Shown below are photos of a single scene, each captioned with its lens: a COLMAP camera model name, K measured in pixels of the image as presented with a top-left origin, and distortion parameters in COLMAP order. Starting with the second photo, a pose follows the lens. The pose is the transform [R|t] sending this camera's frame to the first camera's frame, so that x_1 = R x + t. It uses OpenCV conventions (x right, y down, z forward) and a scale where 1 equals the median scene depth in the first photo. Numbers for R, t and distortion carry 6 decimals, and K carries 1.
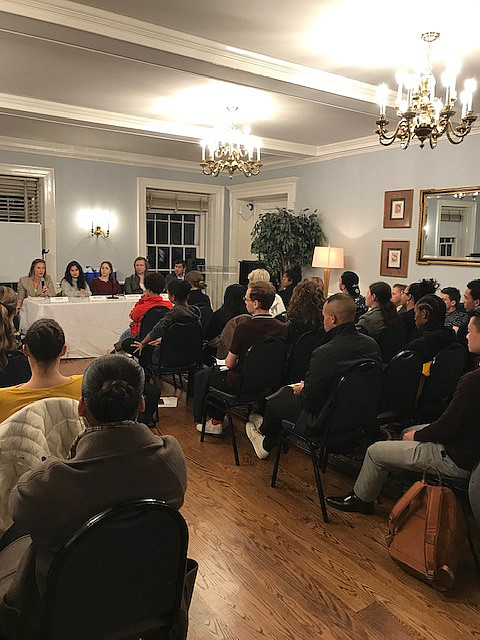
lens RADIAL K [[521.5, 0, 240.0], [0, 521.5, 320.0], [0, 0, 1]] dist [0.100732, -0.226956]
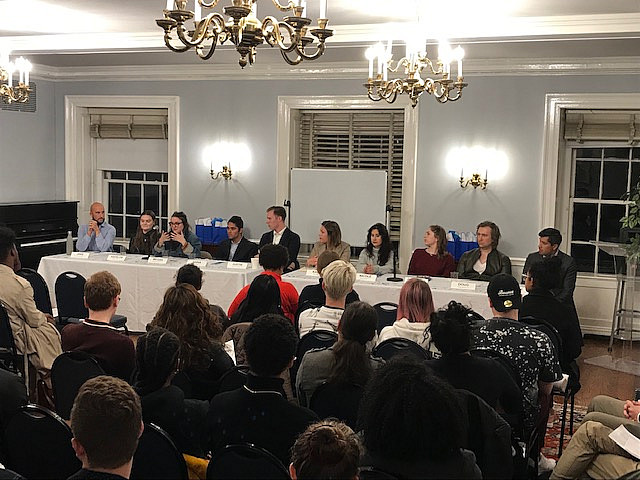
lens RADIAL K [[810.0, 0, 320.0], [0, 810.0, 240.0], [0, 0, 1]] dist [0.238679, -0.885250]
pose [[0.536179, 0.067219, -0.841424, 0.533227], [-0.133712, 0.991002, -0.006037, -0.062987], [0.833447, 0.115746, 0.540342, 0.295967]]
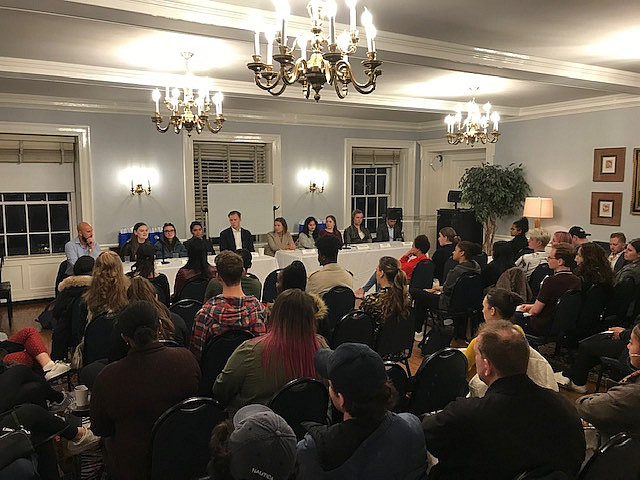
lens RADIAL K [[521.2, 0, 320.0], [0, 521.2, 240.0], [0, 0, 1]] dist [0.005414, -0.000718]
pose [[0.995636, -0.018256, -0.091518, -0.164629], [0.015237, 0.999320, -0.033576, -0.019146], [0.092068, 0.032035, 0.995237, -0.115809]]
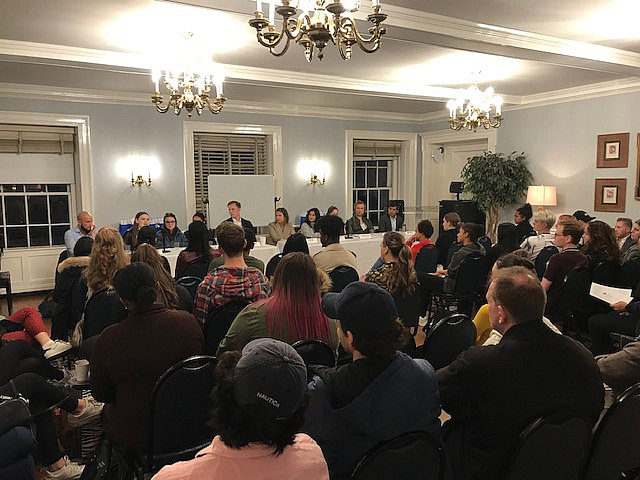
lens RADIAL K [[521.2, 0, 320.0], [0, 521.2, 240.0], [0, 0, 1]] dist [0.005414, -0.000718]
pose [[0.995355, -0.026282, -0.092621, -0.167958], [0.022971, 0.999065, -0.036634, 0.002002], [0.093497, 0.034337, 0.995027, -0.108219]]
